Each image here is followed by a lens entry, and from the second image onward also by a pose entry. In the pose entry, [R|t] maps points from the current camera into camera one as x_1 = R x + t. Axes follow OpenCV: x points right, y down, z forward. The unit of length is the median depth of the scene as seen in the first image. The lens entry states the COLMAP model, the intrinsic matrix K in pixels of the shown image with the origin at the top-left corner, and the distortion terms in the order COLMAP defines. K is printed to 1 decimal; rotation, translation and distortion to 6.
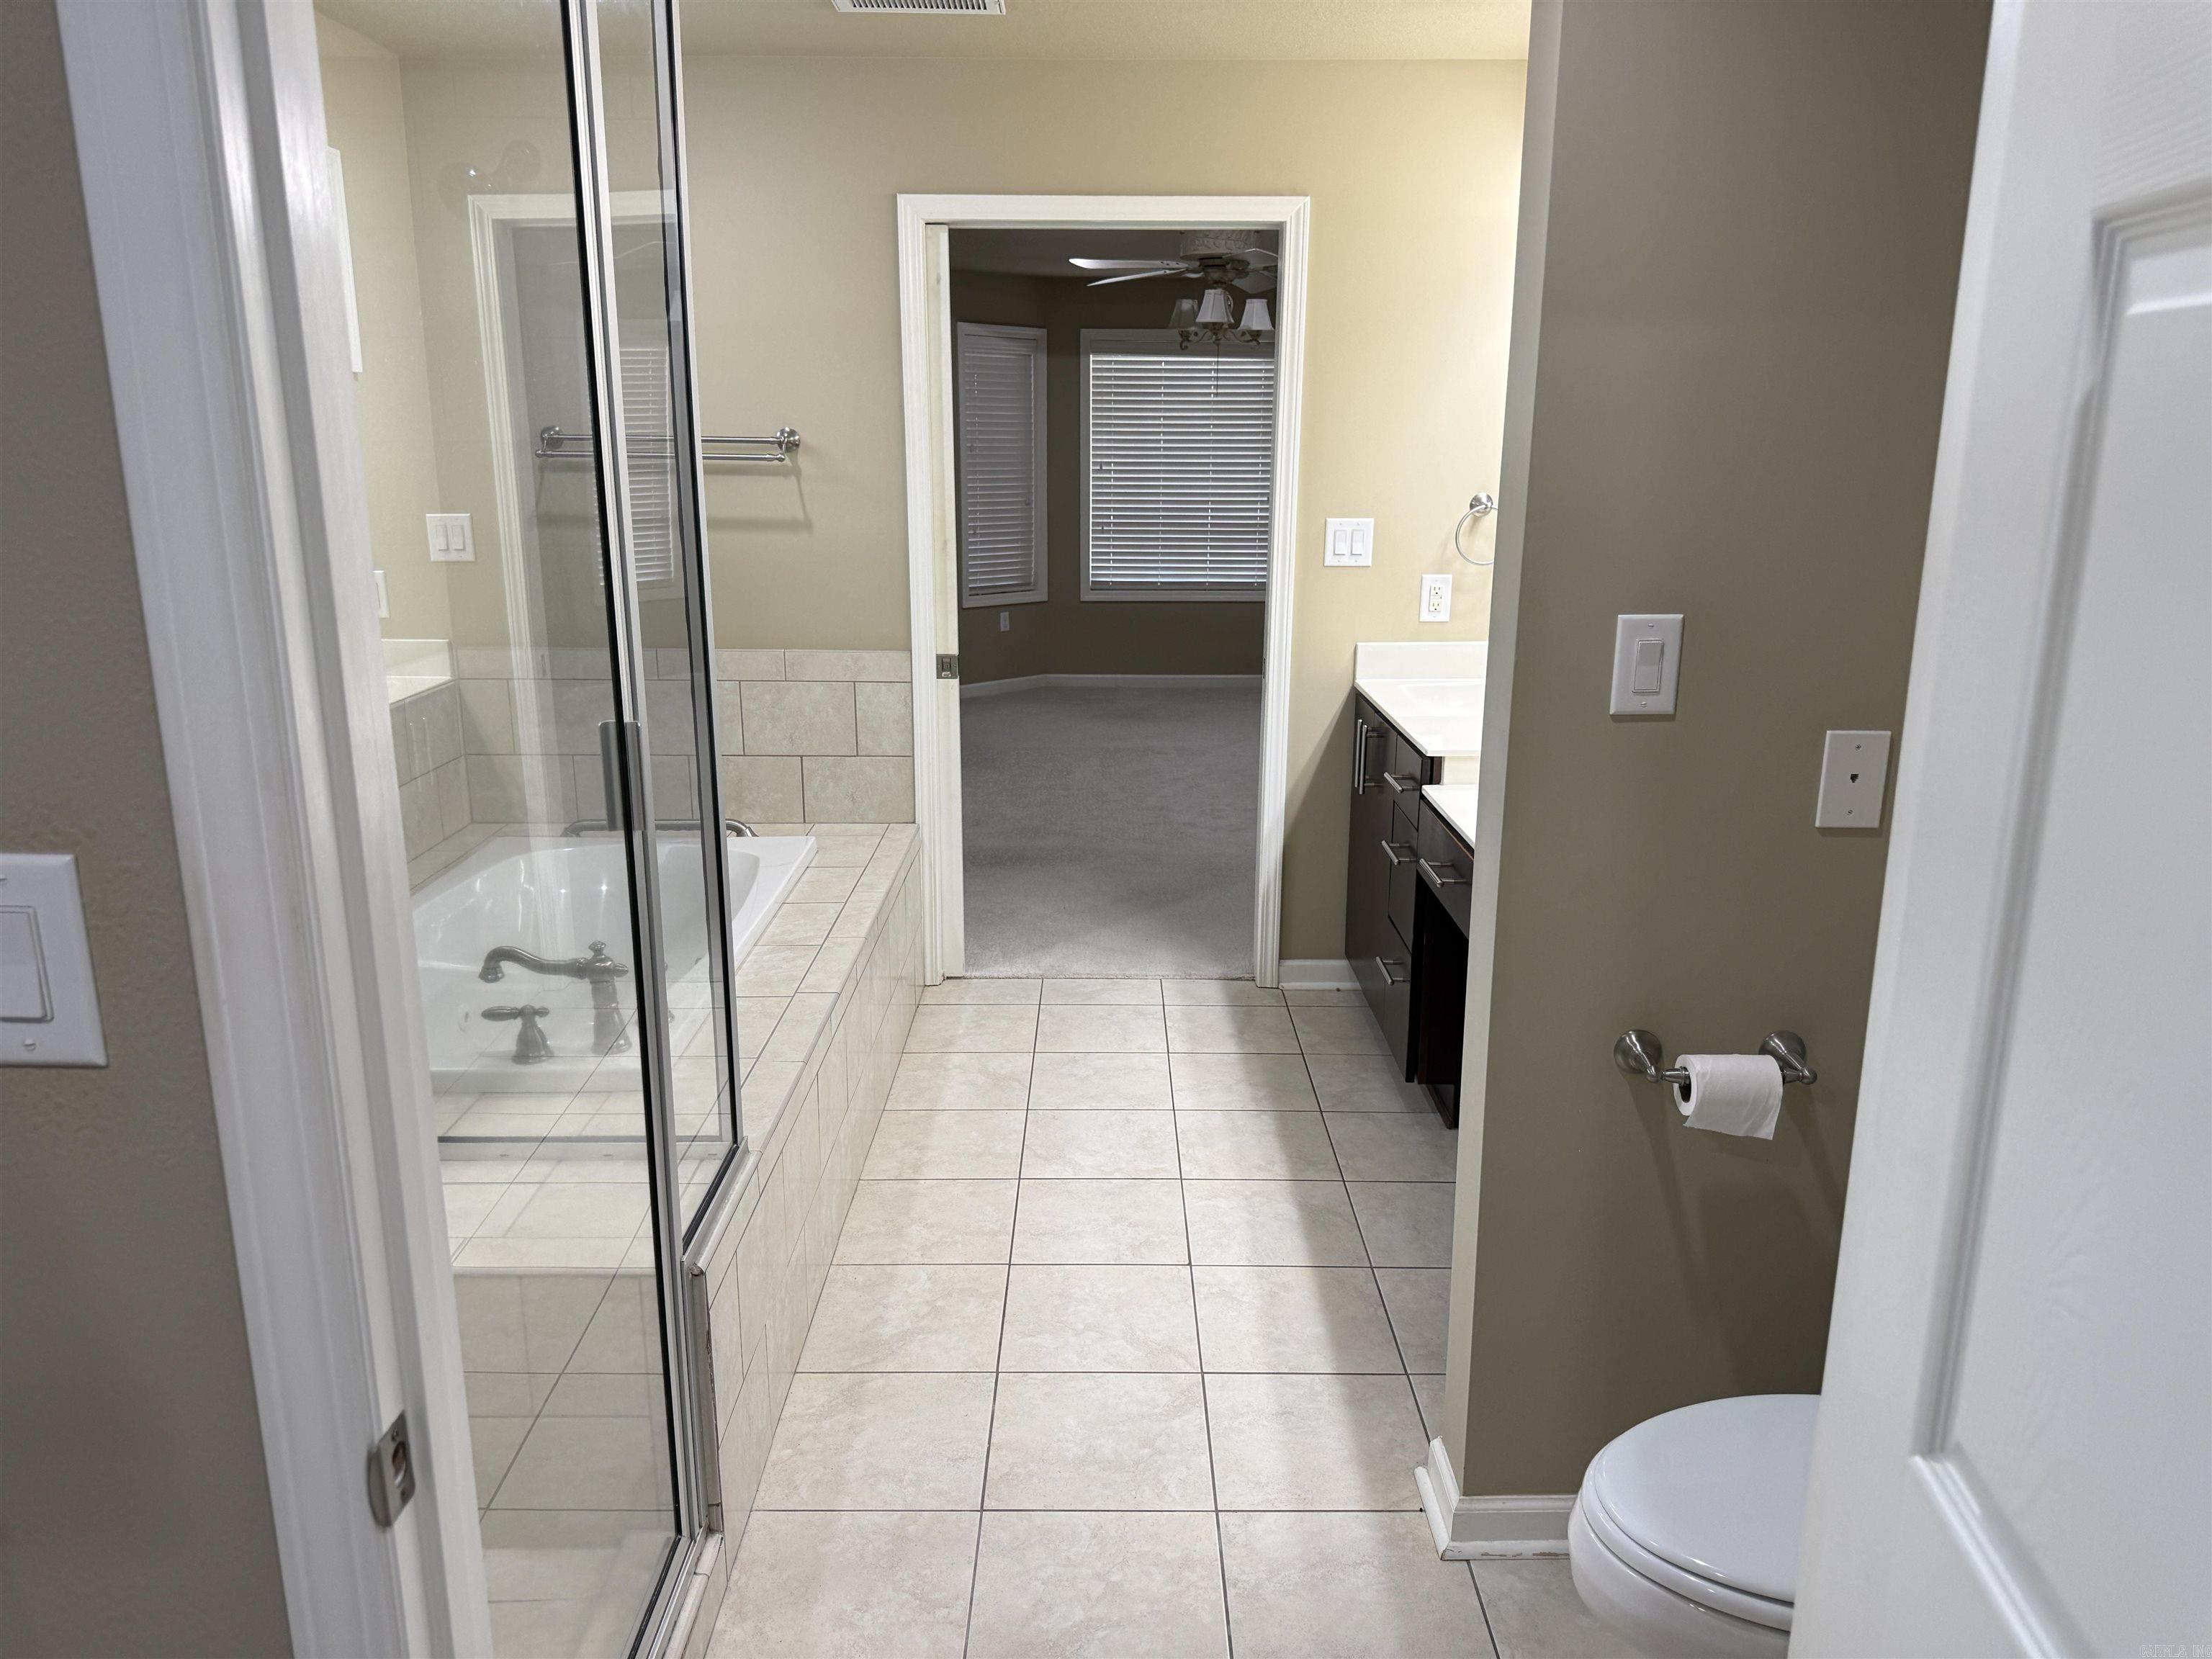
lens RADIAL K [[1566.1, 0, 1092.0], [0, 1566.1, 840.5], [0, 0, 1]] dist [0.143208, -0.258943]
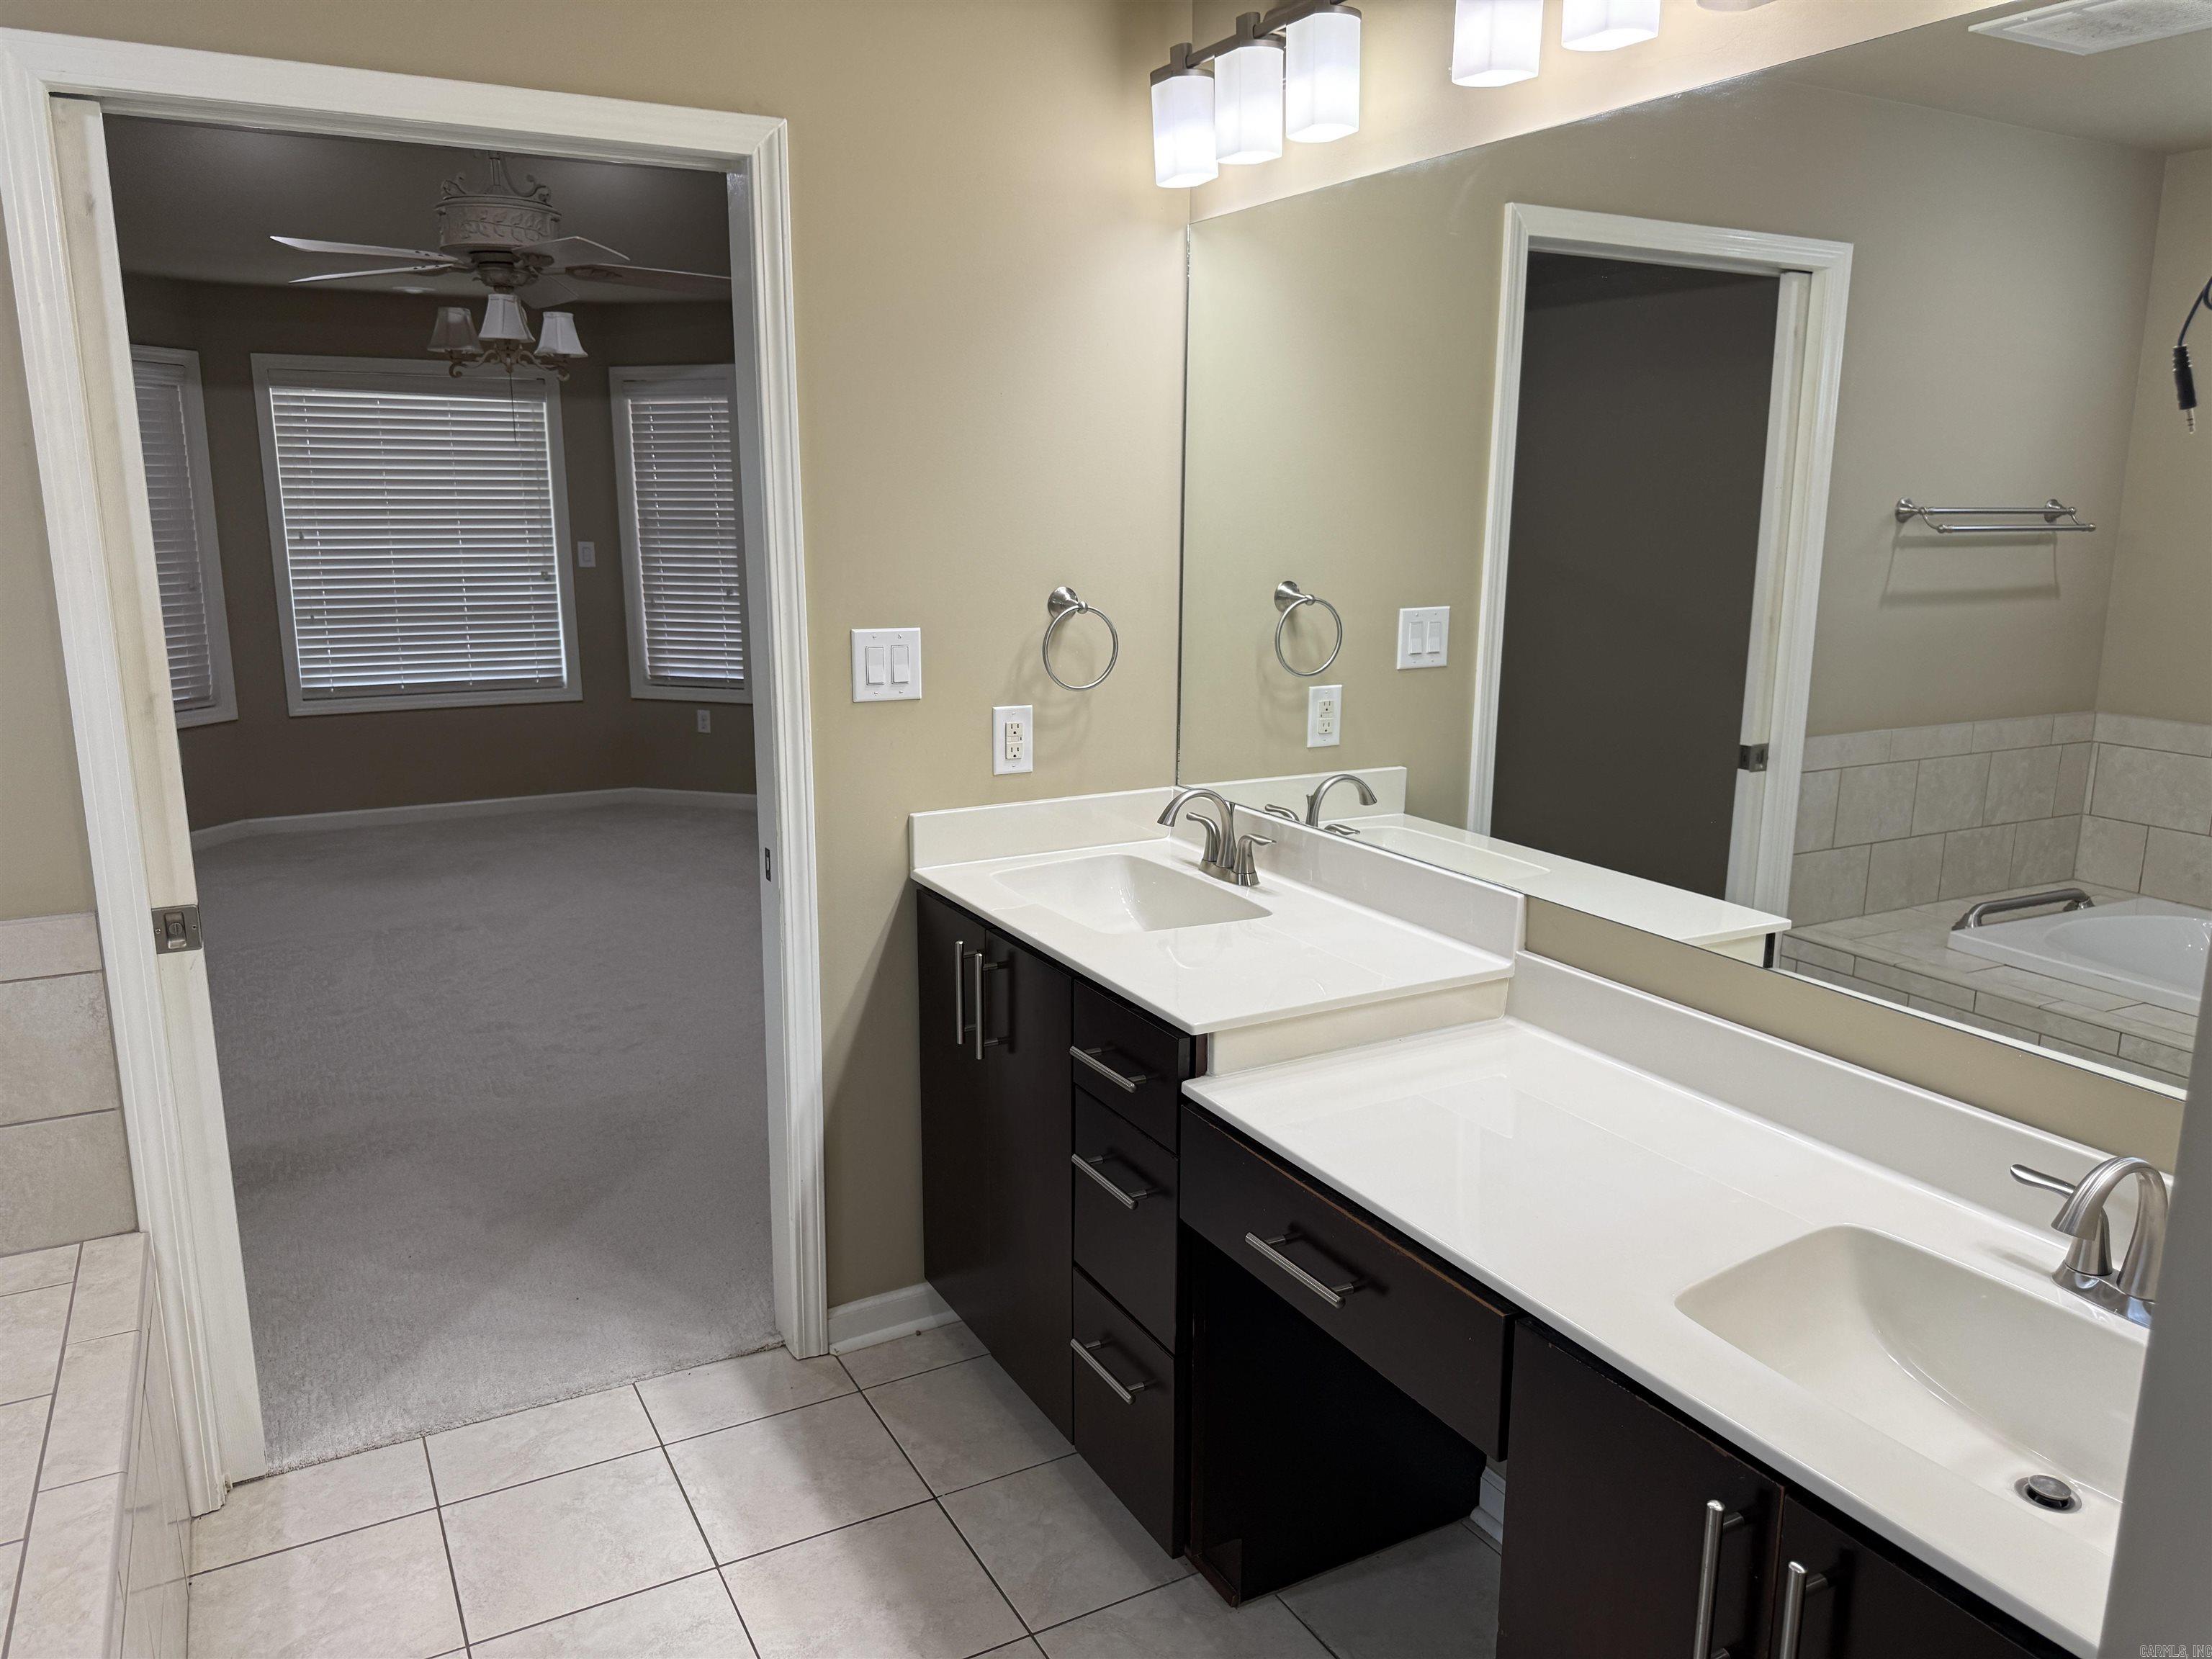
lens RADIAL K [[1584.3, 0, 1101.3], [0, 1584.3, 835.1], [0, 0, 1]] dist [0.056487, -0.083673]
pose [[0.877010, -0.103750, 0.469137, -0.047069], [0.122033, 0.992488, -0.008641, -0.068149], [-0.464716, 0.064828, 0.883083, 0.258286]]
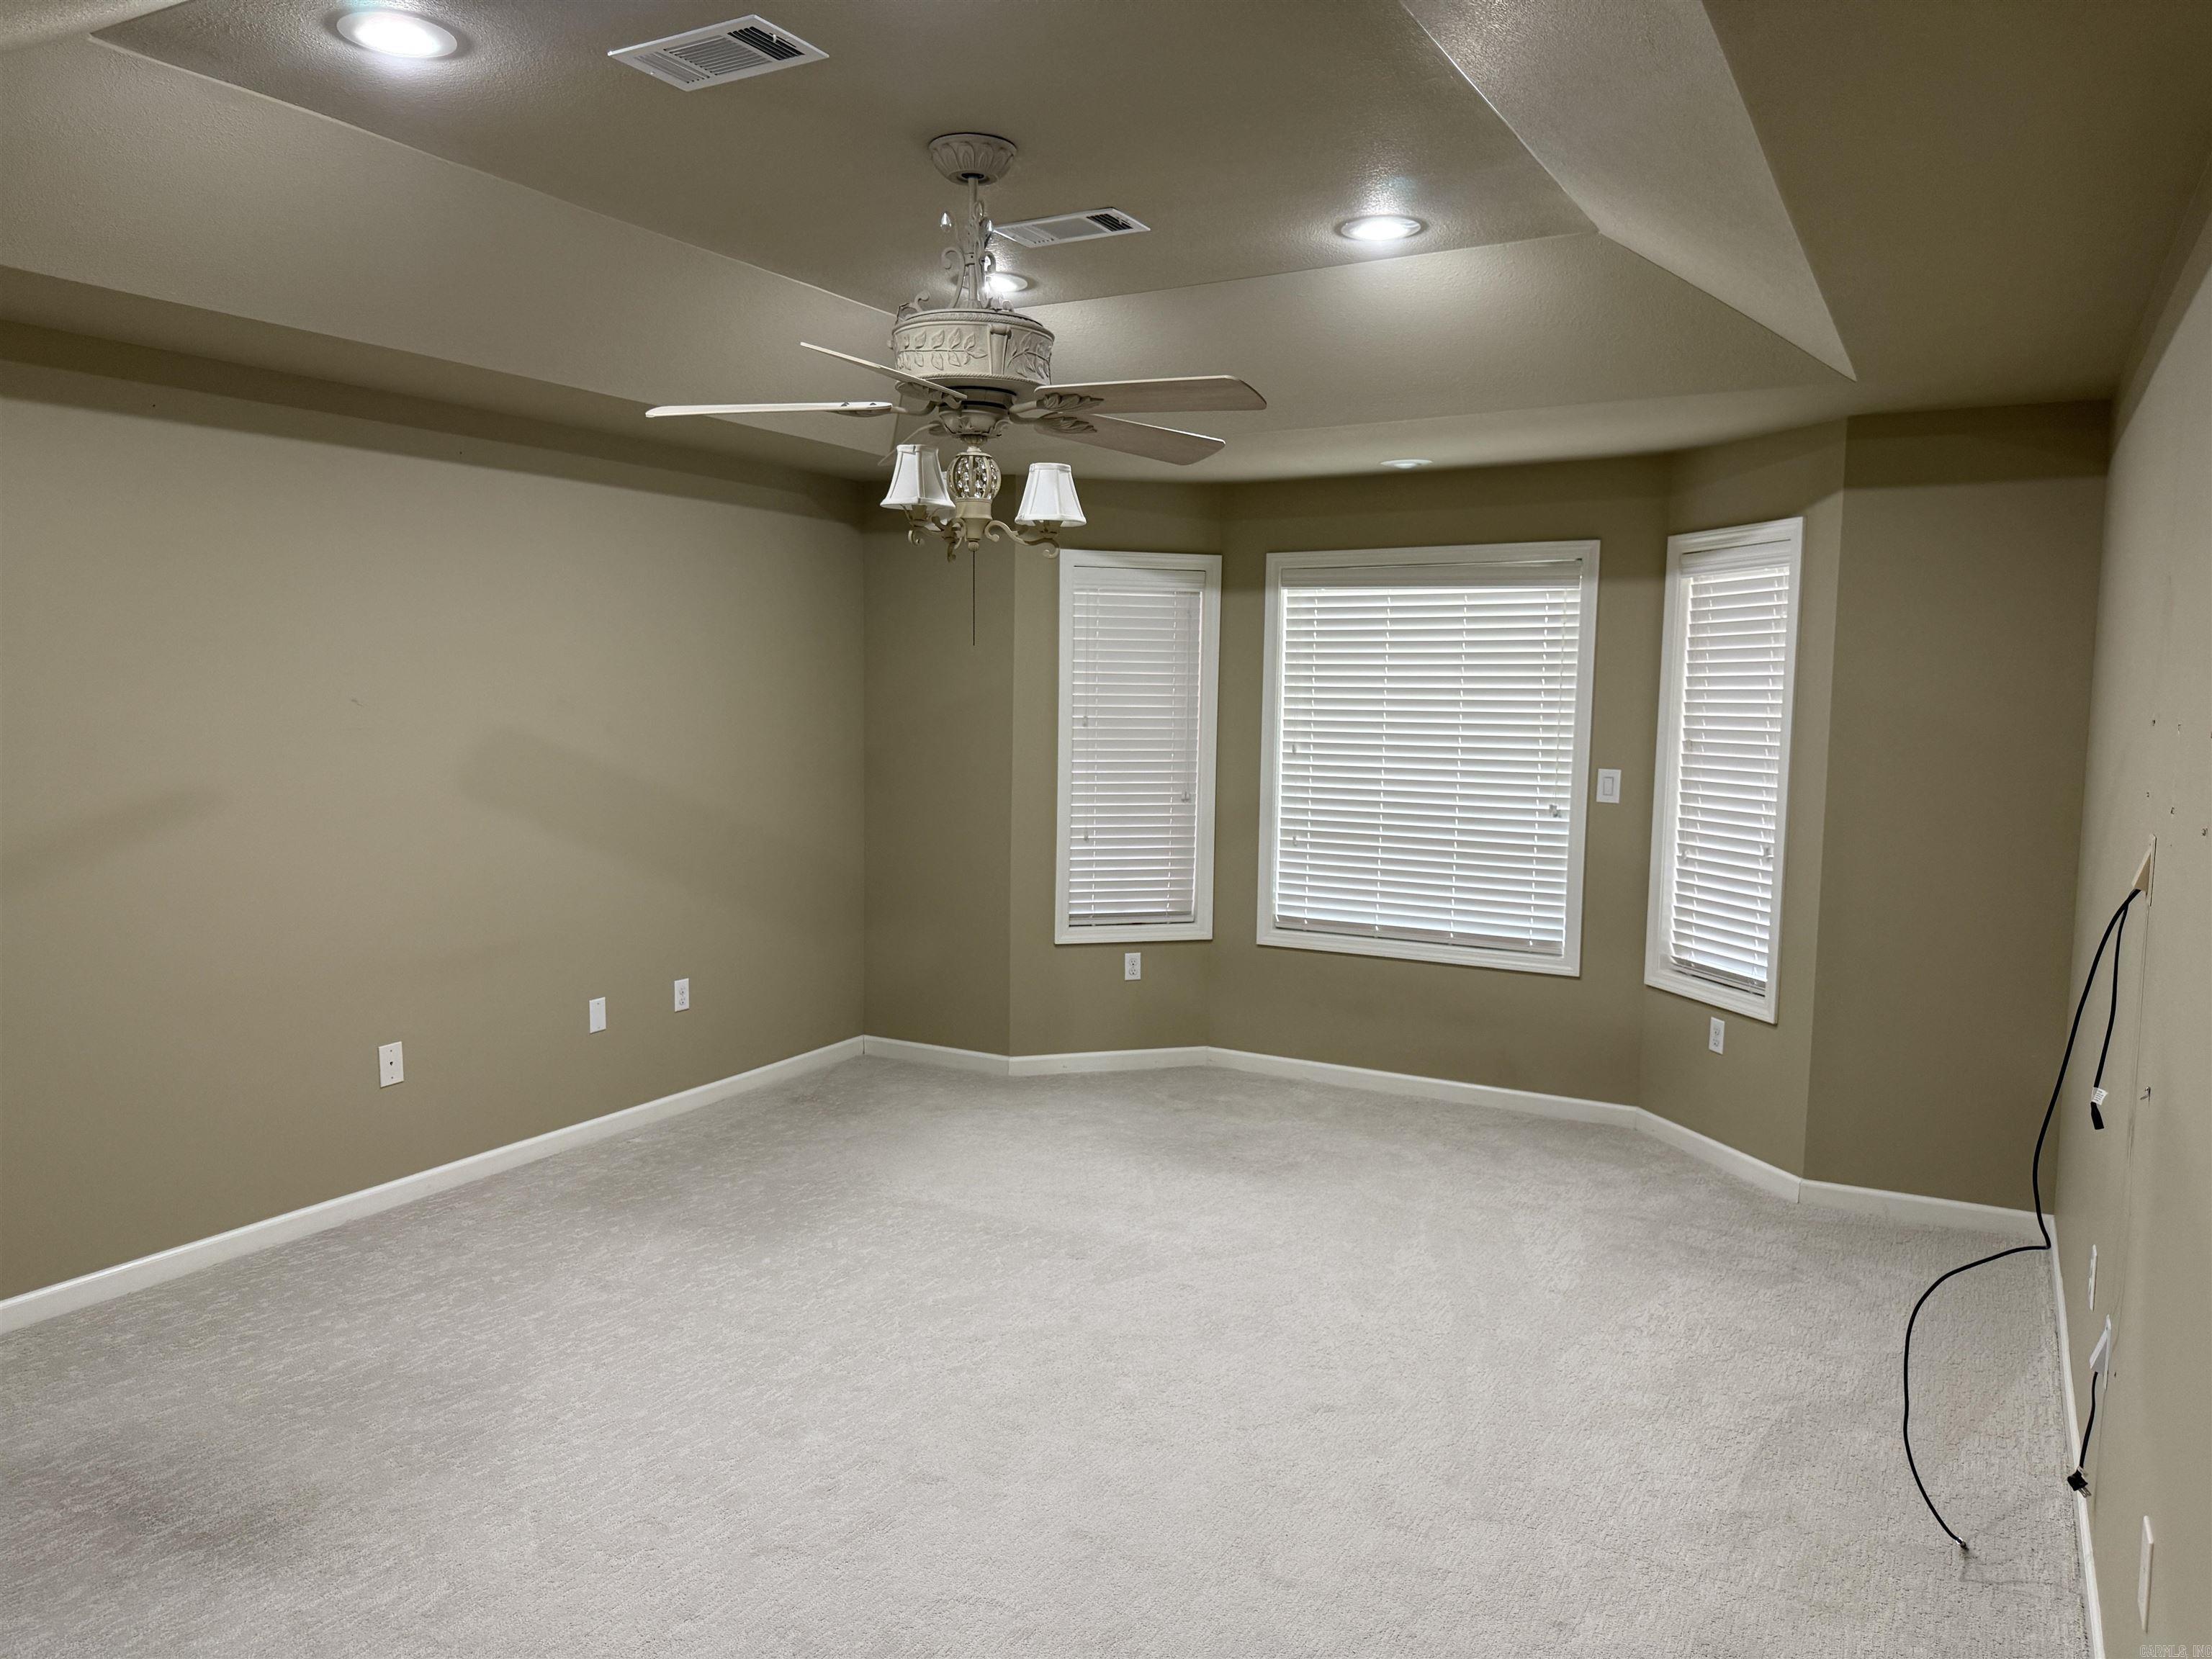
lens RADIAL K [[1566.1, 0, 1092.0], [0, 1566.1, 840.5], [0, 0, 1]] dist [0.143208, -0.258943]
pose [[0.877426, 0.053391, -0.476732, 0.372289], [-0.125264, 0.984808, -0.120256, -0.162645], [0.463069, 0.165233, 0.870784, 0.583202]]
